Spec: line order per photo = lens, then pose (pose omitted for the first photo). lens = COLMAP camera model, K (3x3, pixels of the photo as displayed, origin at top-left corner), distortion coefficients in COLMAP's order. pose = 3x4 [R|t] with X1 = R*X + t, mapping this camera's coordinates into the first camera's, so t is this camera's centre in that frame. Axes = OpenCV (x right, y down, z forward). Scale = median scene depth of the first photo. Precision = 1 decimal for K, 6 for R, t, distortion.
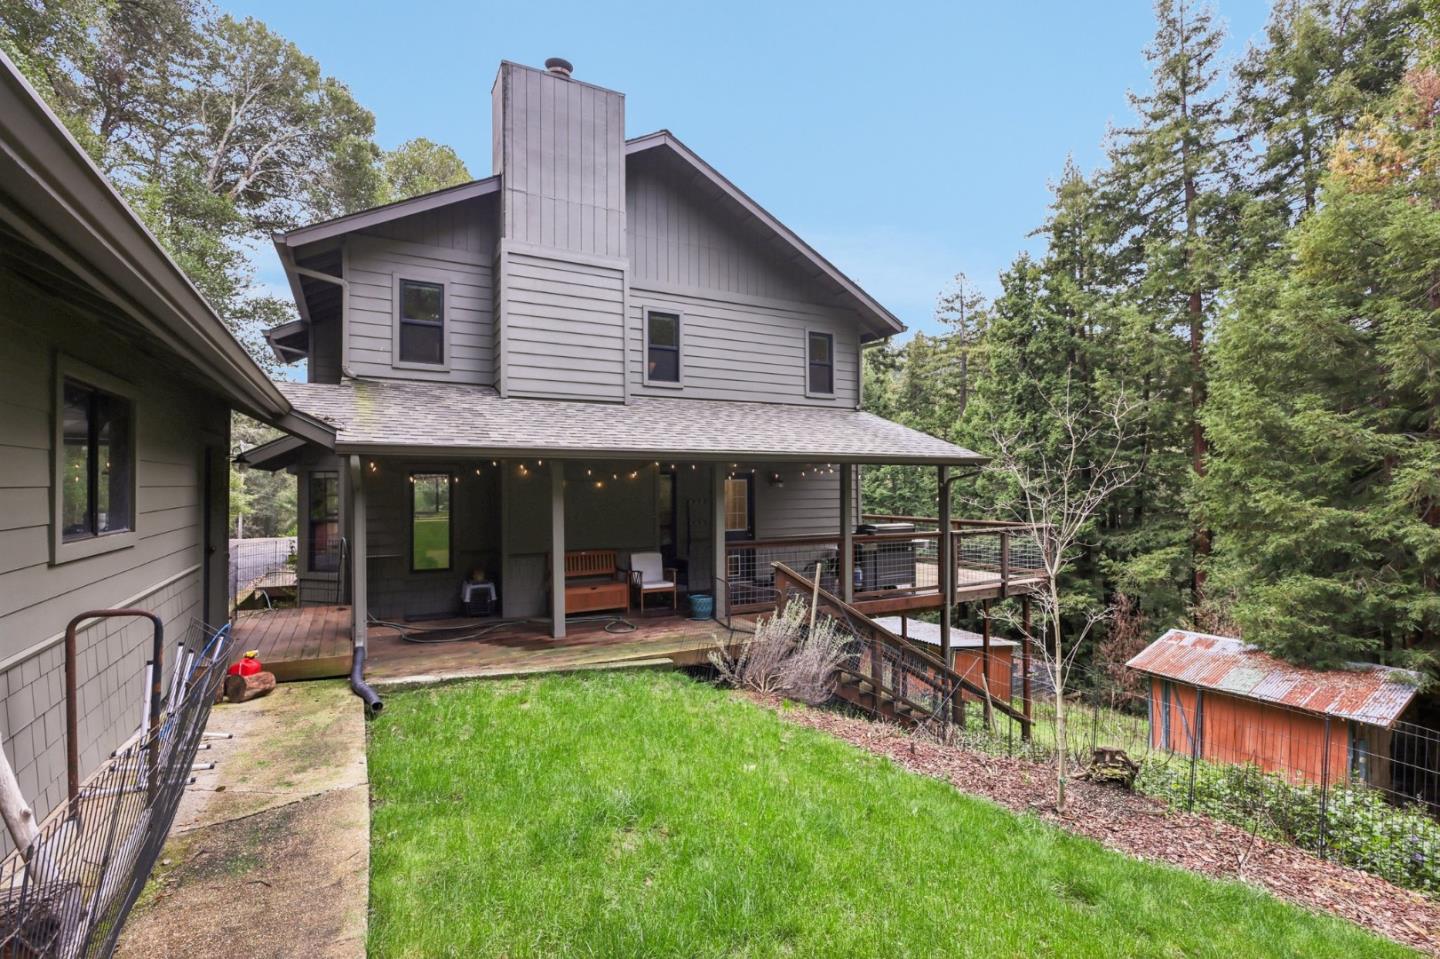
lens RADIAL K [[669.1, 0, 724.3], [0, 669.1, 482.2], [0, 0, 1]] dist [0.002527, -0.000325]
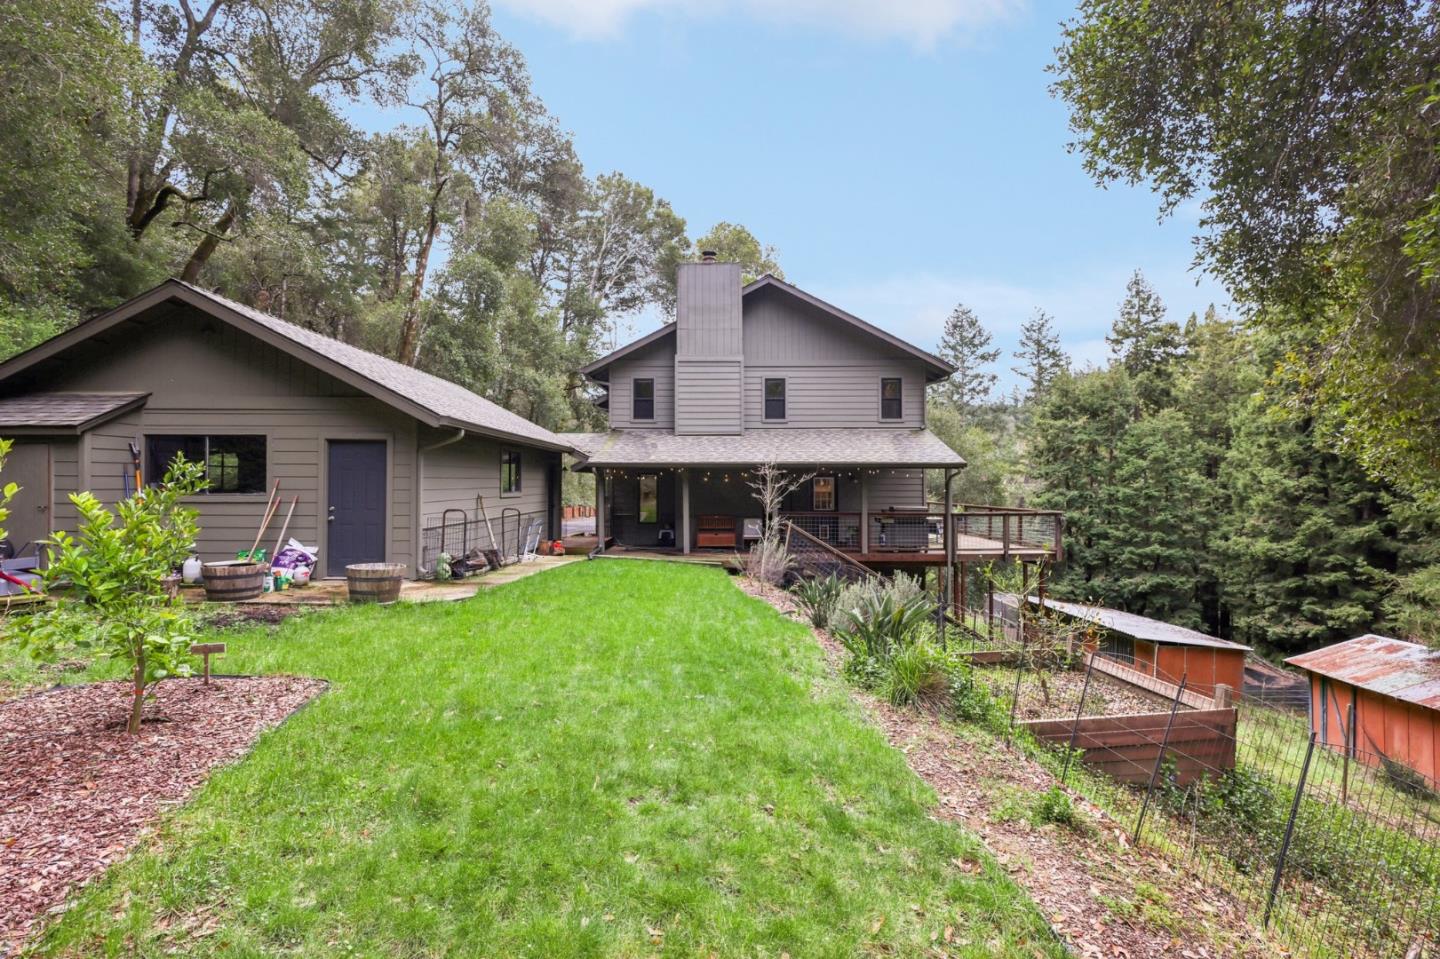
lens RADIAL K [[669.1, 0, 716.6], [0, 669.1, 478.6], [0, 0, 1]] dist [0.002527, -0.000325]
pose [[0.874933, -0.001104, -0.484243, 0.584642], [-0.001538, 0.999986, -0.005058, 0.007166], [0.484242, 0.005170, 0.874919, -0.530559]]
